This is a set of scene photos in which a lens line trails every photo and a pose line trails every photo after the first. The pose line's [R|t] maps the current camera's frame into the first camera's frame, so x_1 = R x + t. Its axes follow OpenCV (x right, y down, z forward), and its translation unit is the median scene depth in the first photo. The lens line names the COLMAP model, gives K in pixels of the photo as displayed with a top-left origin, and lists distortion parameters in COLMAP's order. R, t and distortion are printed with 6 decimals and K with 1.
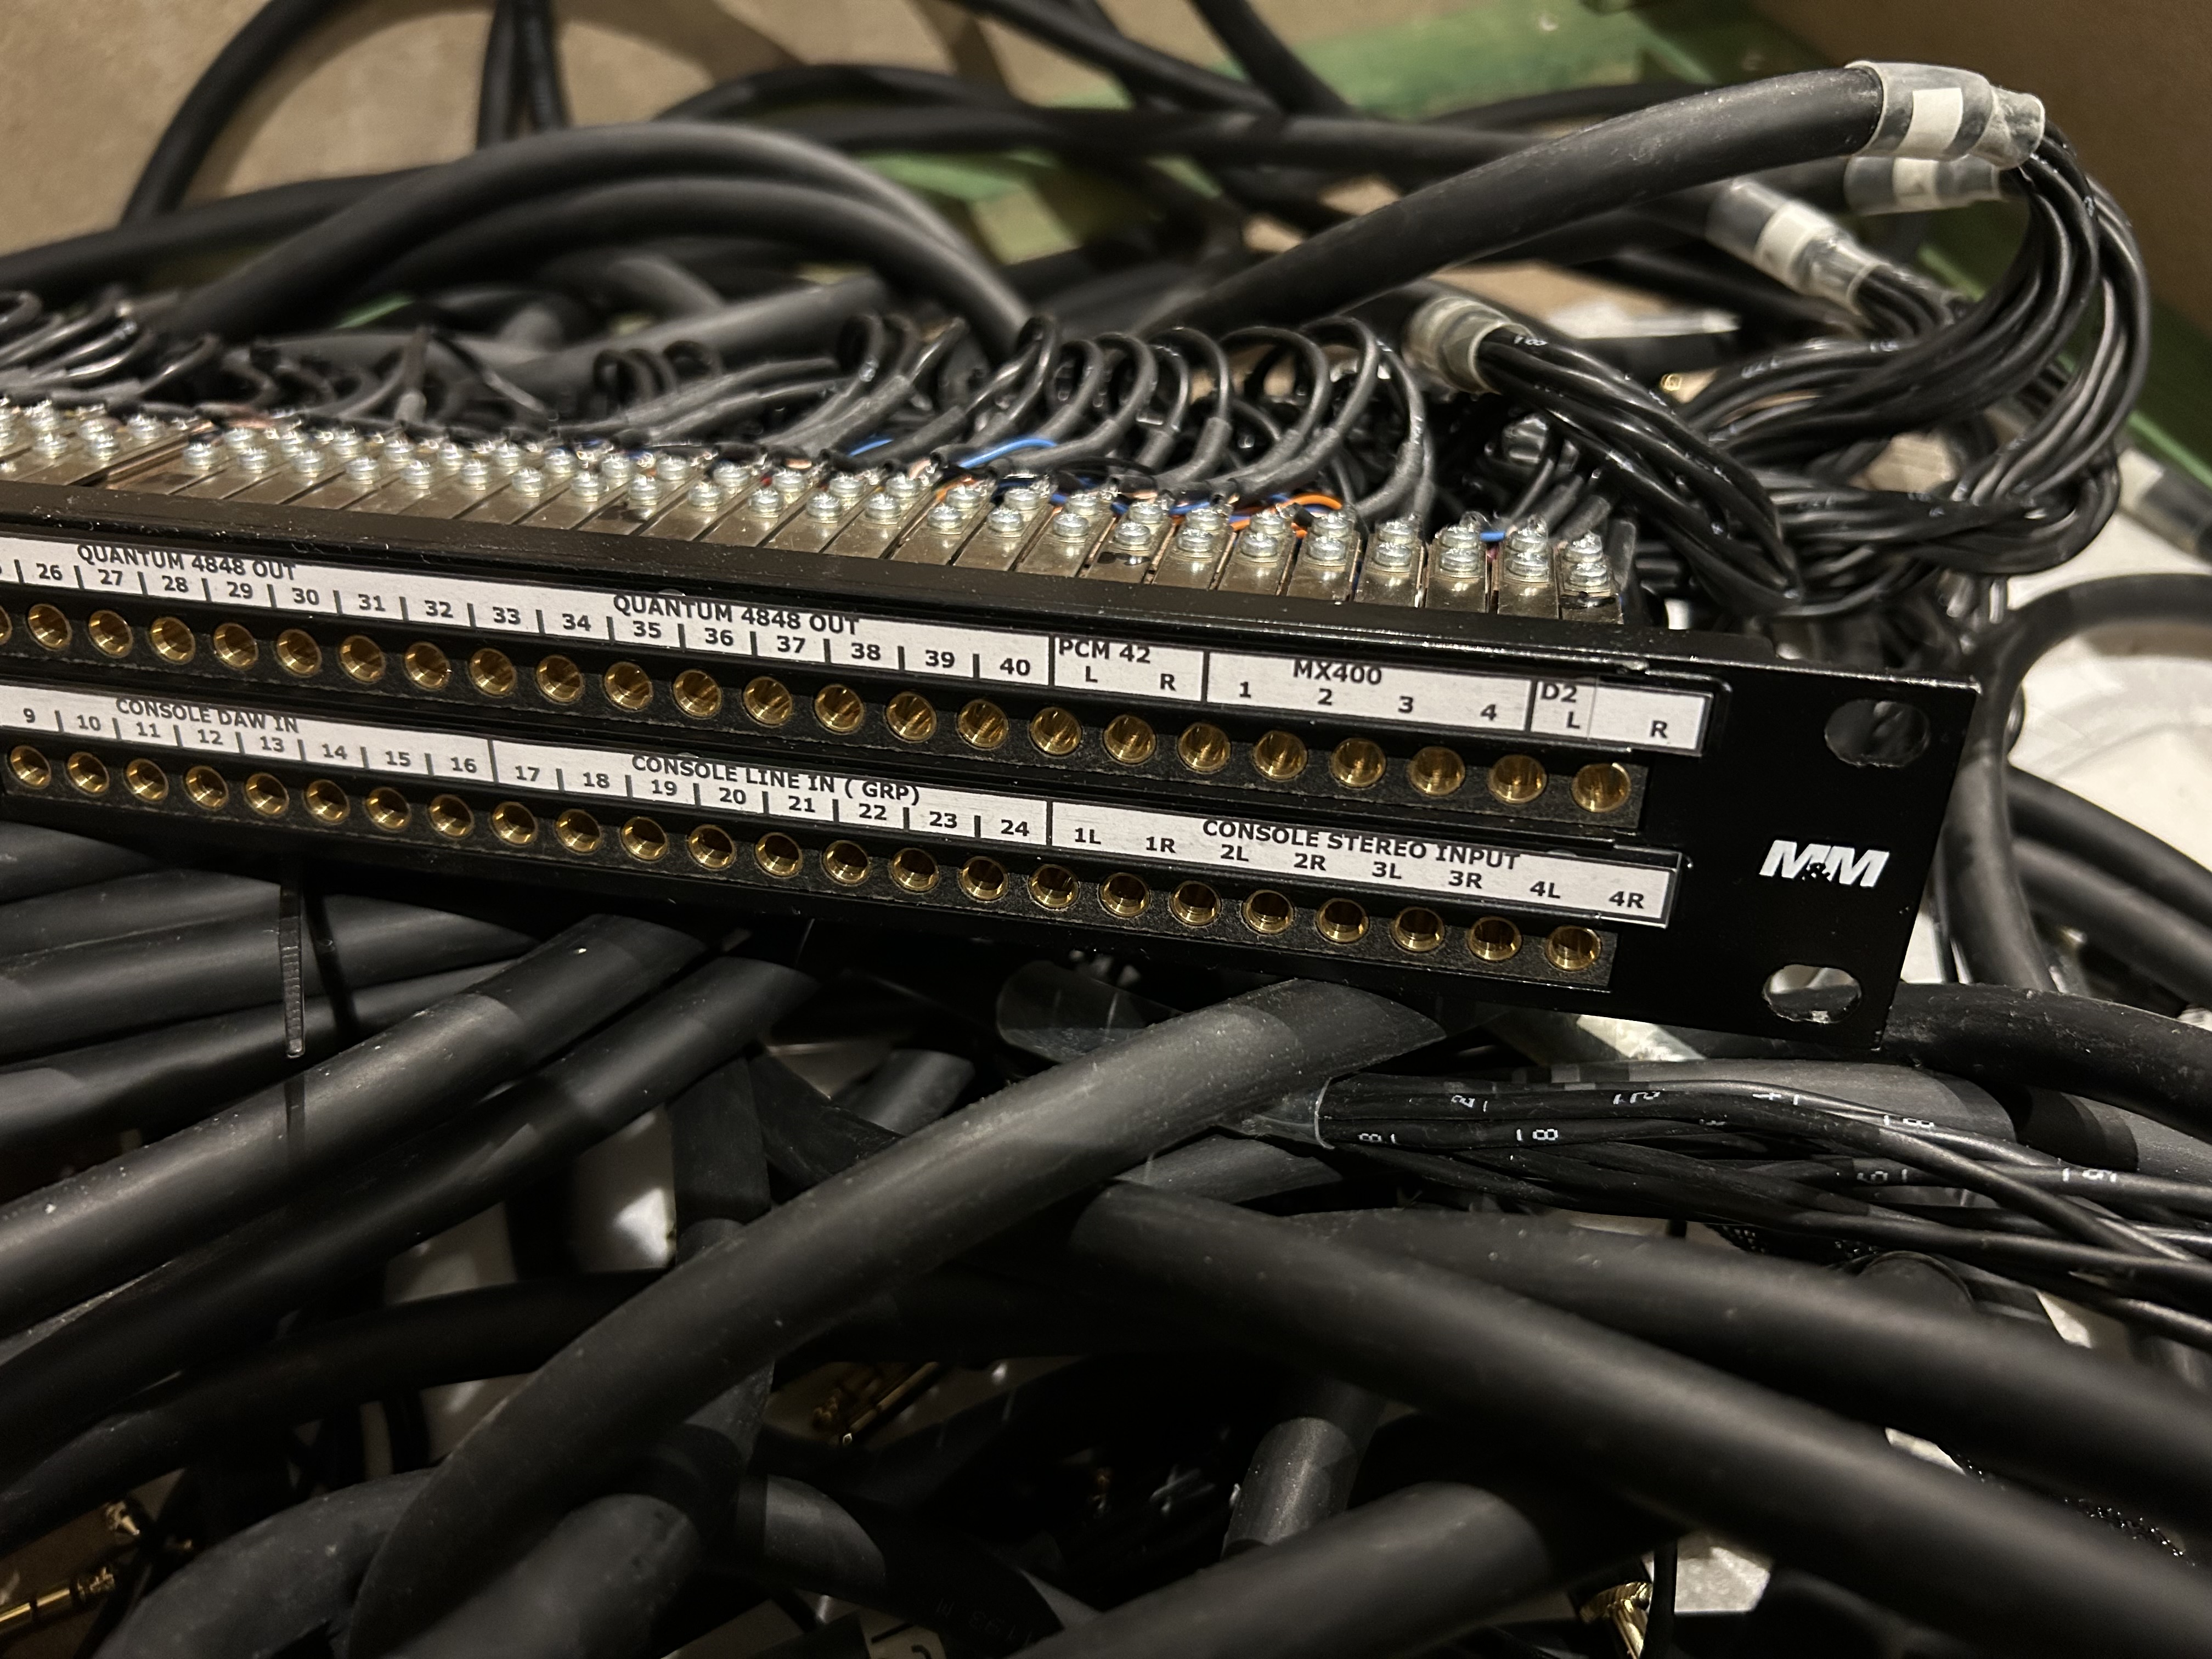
lens RADIAL K [[1824.1, 0, 1021.0], [0, 1824.1, 829.1], [0, 0, 1]] dist [0.087817, -0.210855]
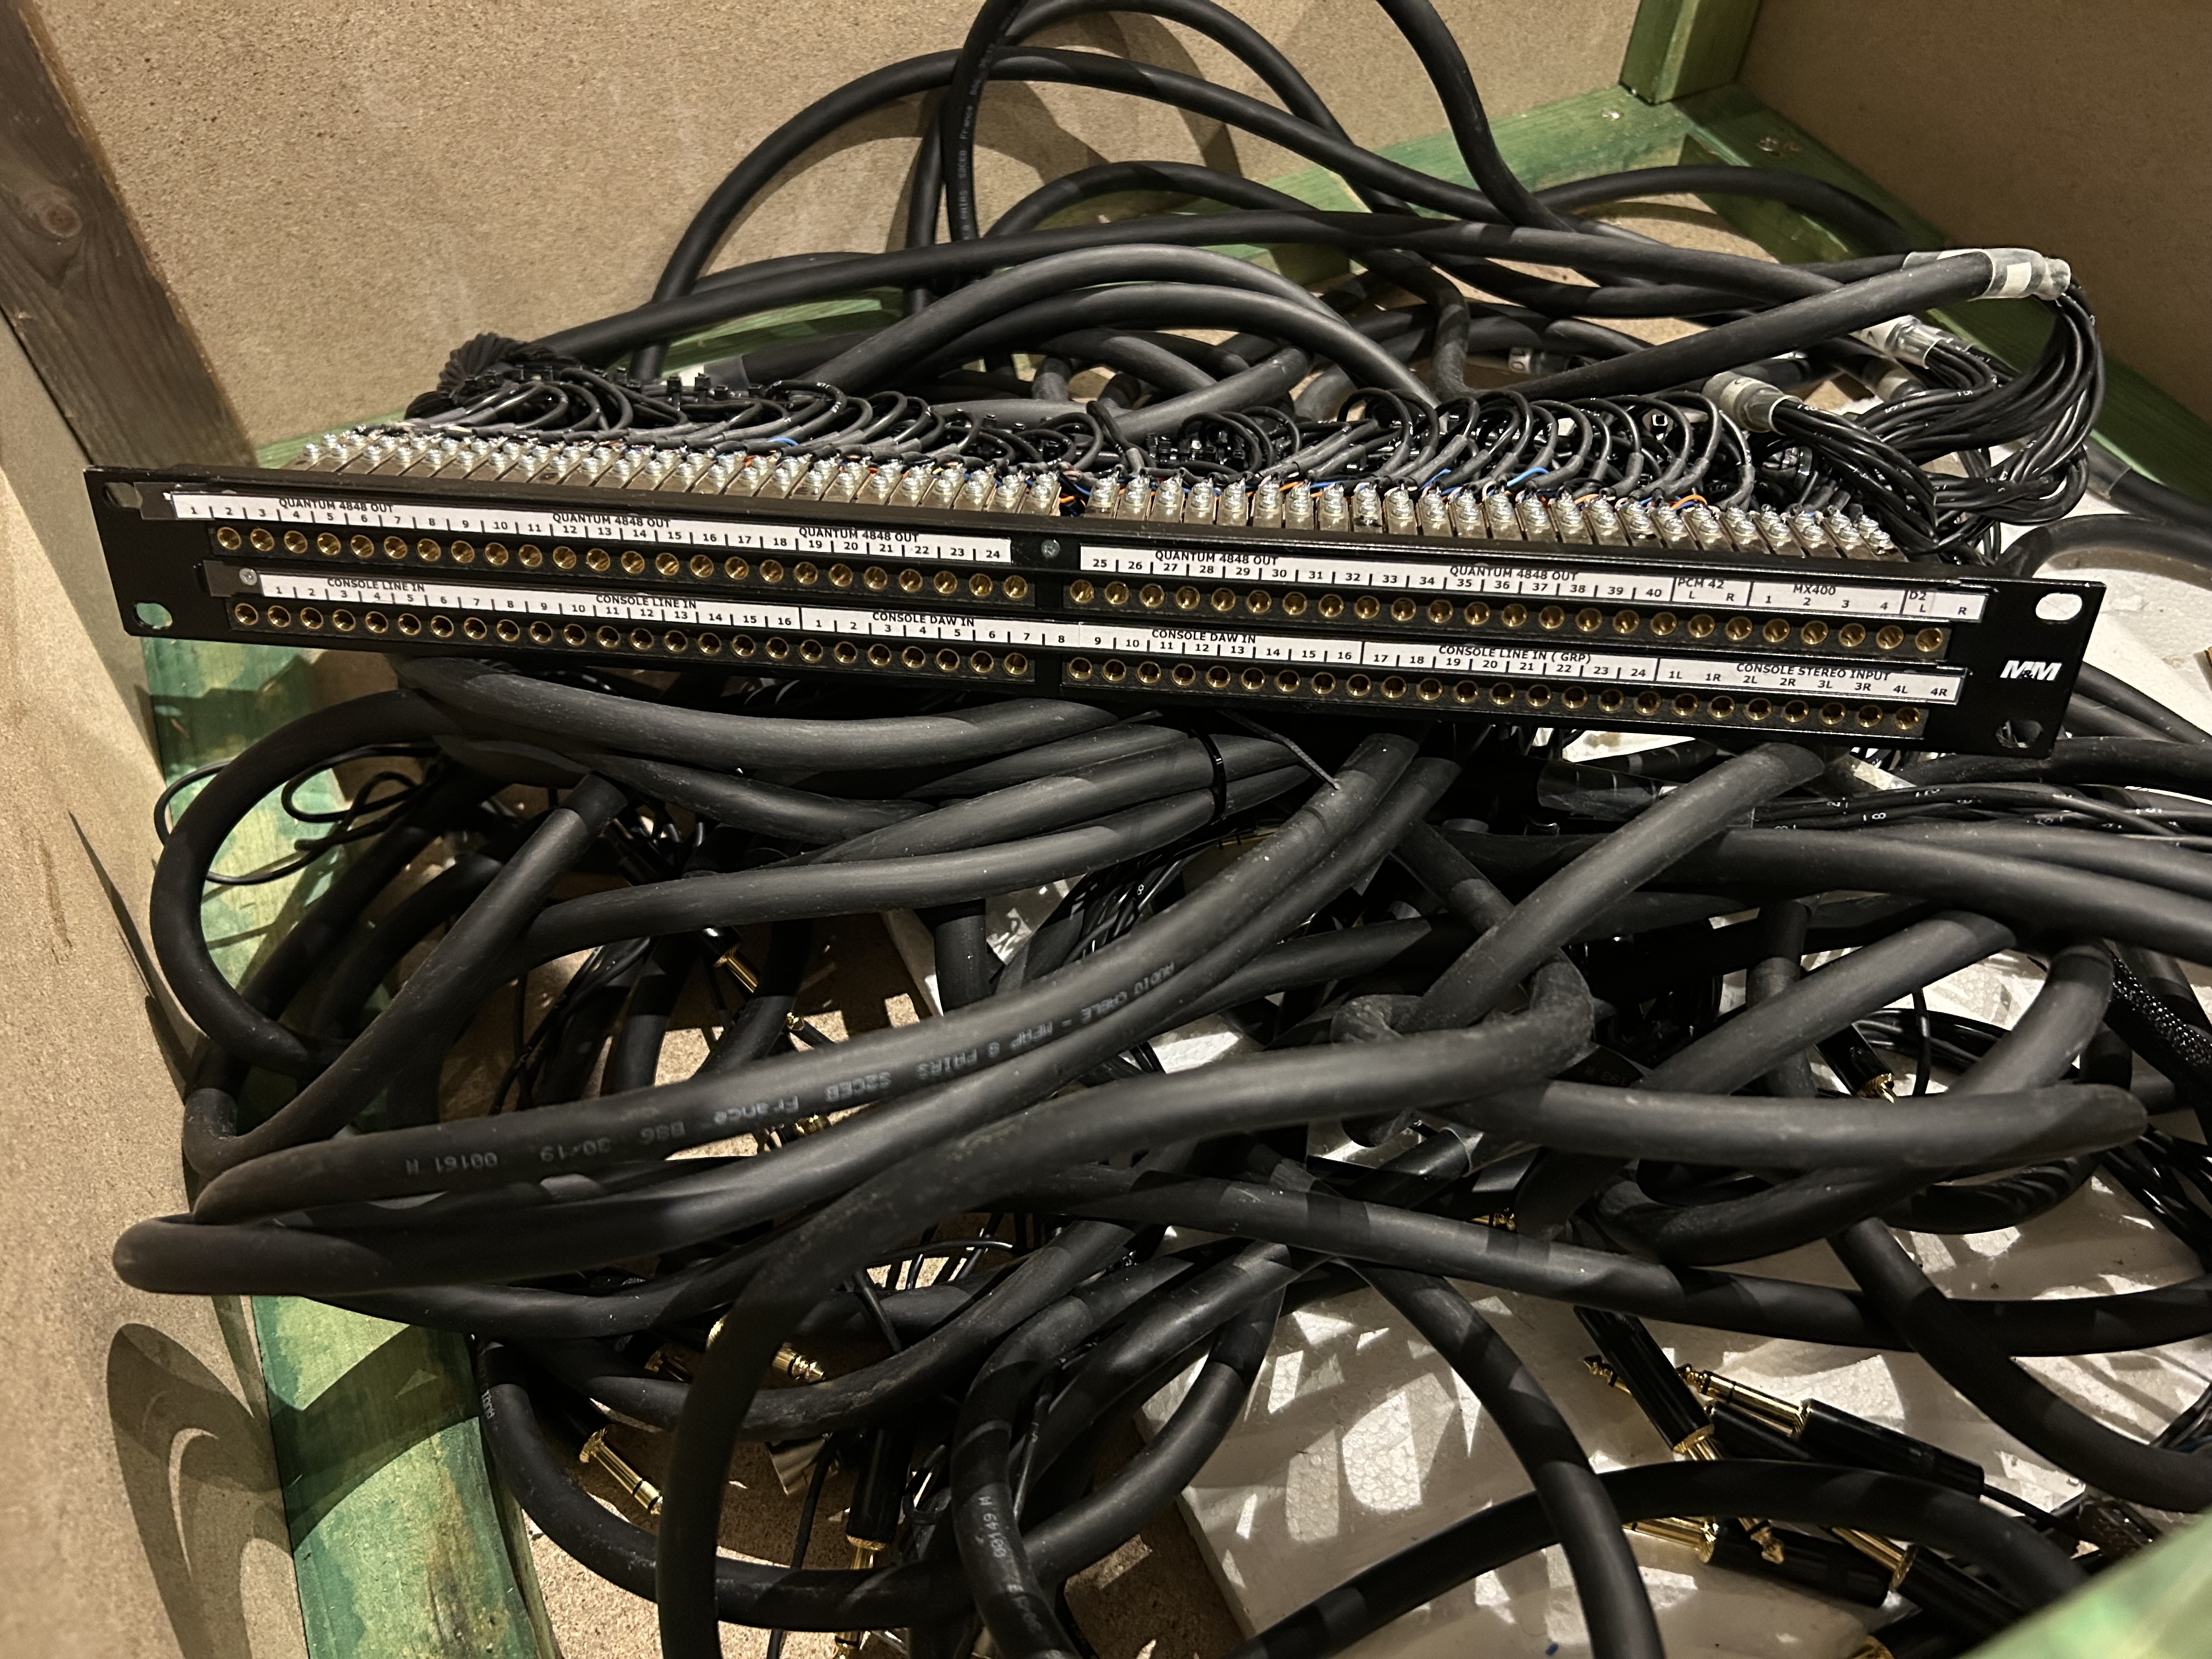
lens RADIAL K [[1665.3, 0, 1113.7], [0, 1665.3, 828.5], [0, 0, 1]] dist [0.097042, -0.205132]
pose [[0.995802, -0.046336, 0.078936, -0.708624], [0.042985, 0.998123, 0.043628, 0.062763], [-0.080810, -0.040052, 0.995925, -0.789995]]
